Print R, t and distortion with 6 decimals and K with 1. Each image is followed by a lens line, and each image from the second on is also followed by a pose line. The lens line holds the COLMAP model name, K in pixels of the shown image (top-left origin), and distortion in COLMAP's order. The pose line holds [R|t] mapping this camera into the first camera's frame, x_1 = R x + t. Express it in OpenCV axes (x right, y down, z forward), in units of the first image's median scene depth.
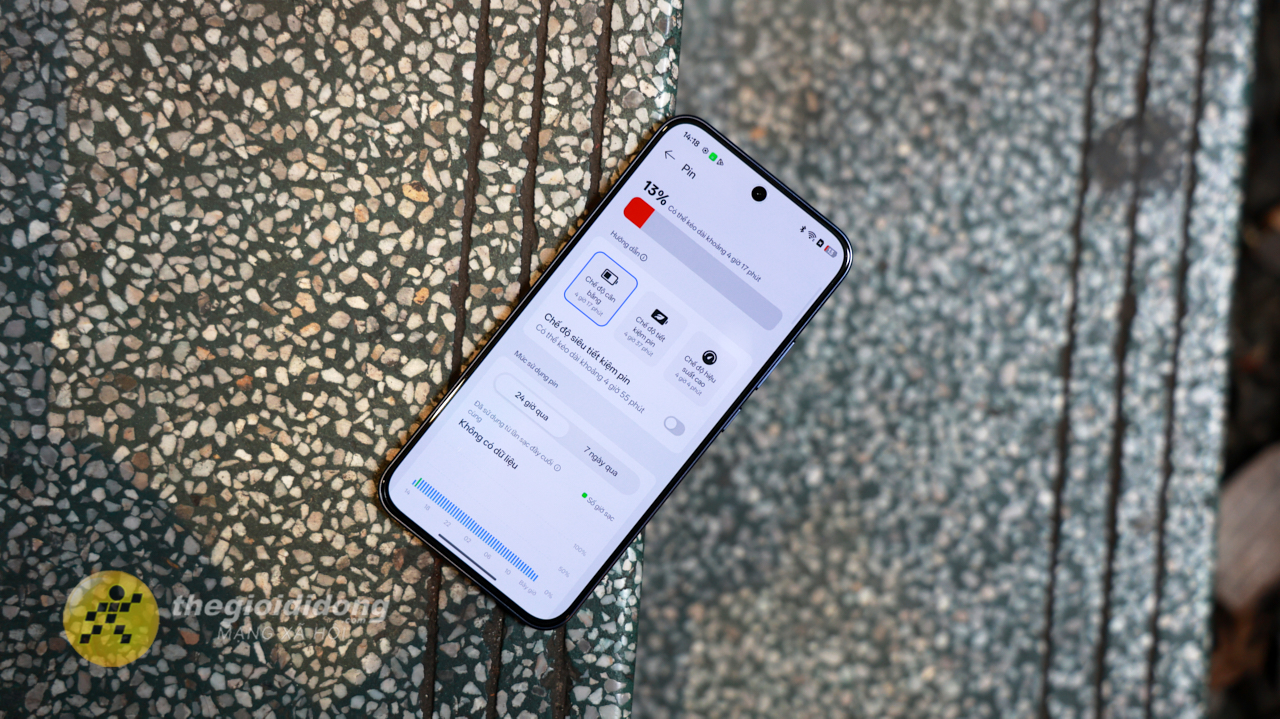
lens RADIAL K [[2898.1, 0, 638.3], [0, 2898.1, 358.8], [0, 0, 1]] dist [0.055250, 0.000000]
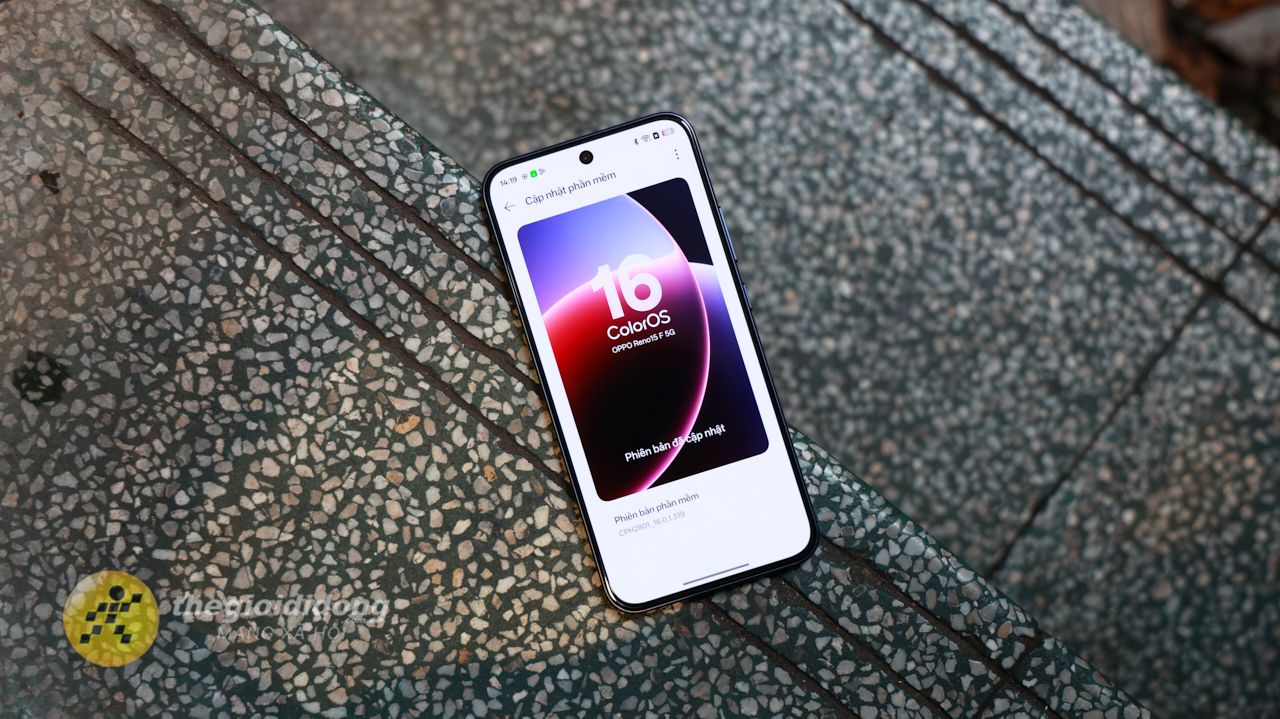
lens RADIAL K [[2360.2, 0, 642.1], [0, 2360.2, 358.2], [0, 0, 1]] dist [0.005449, 0.000000]
pose [[0.558325, -0.829435, 0.017643, -0.023421], [0.828693, 0.556567, -0.059176, 0.052614], [0.039263, 0.047660, 0.998092, 0.130289]]
